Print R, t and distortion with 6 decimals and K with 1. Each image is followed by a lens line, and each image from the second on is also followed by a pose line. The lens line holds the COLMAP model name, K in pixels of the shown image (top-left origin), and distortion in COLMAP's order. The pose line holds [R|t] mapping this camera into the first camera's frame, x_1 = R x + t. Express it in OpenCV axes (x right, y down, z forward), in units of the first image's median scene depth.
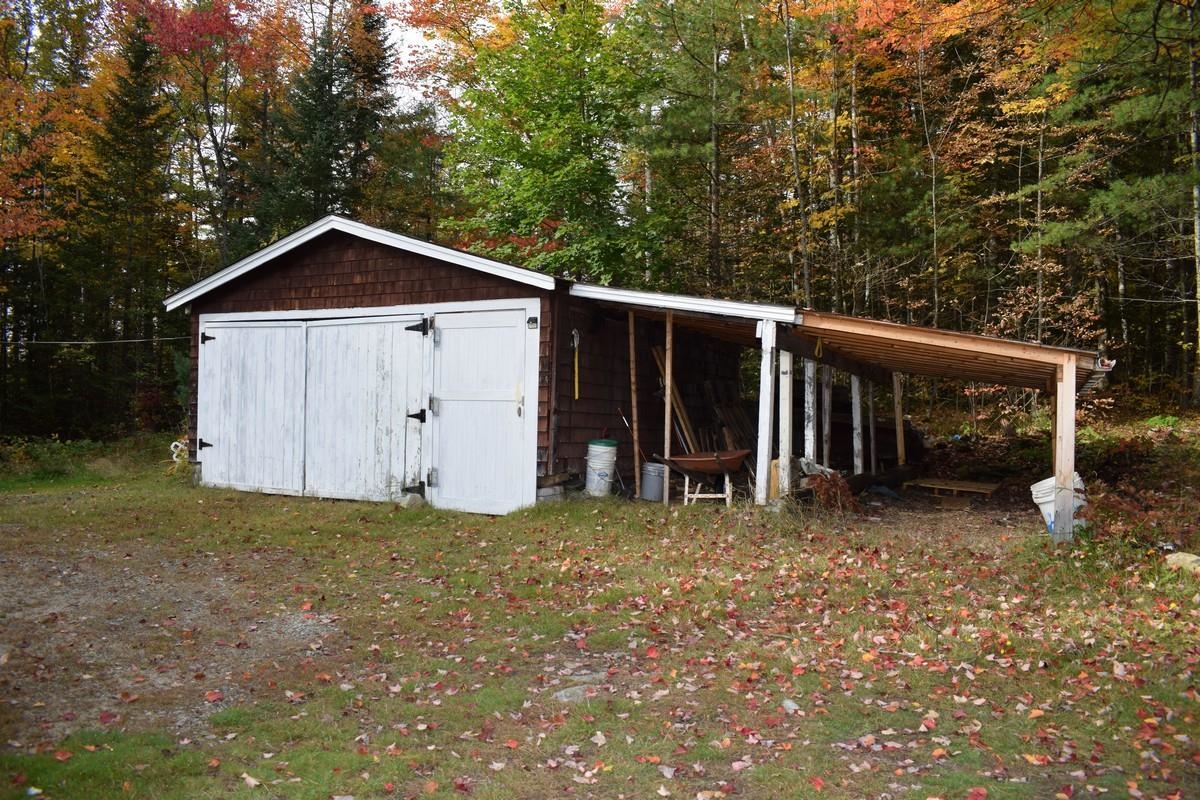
lens RADIAL K [[937.9, 0, 599.2], [0, 937.9, 399.8], [0, 0, 1]] dist [-0.088051, 0.009717]
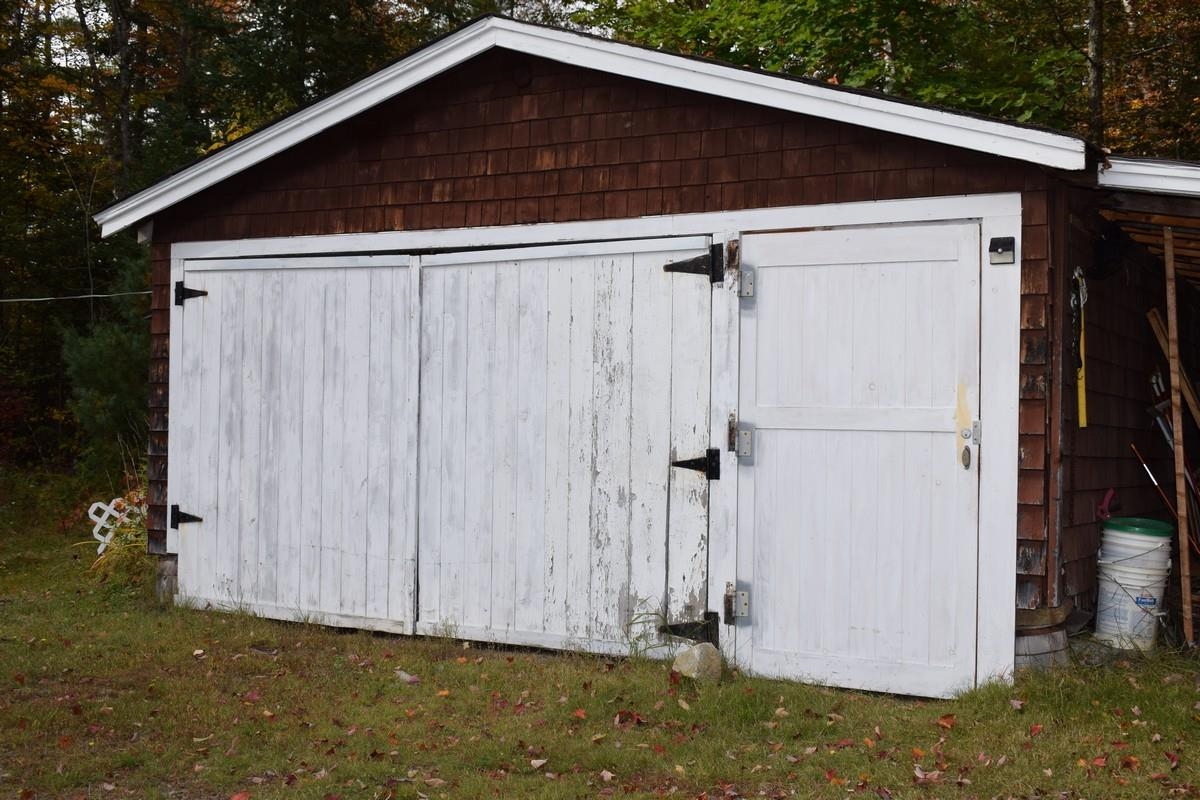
lens RADIAL K [[1422.2, 0, 600.8], [0, 1422.2, 399.2], [0, 0, 1]] dist [-0.041533, 0.000000]
pose [[0.999427, -0.001146, -0.033843, -0.213862], [0.001063, 0.999996, -0.002477, -0.011715], [0.033846, 0.002440, 0.999424, 0.315948]]
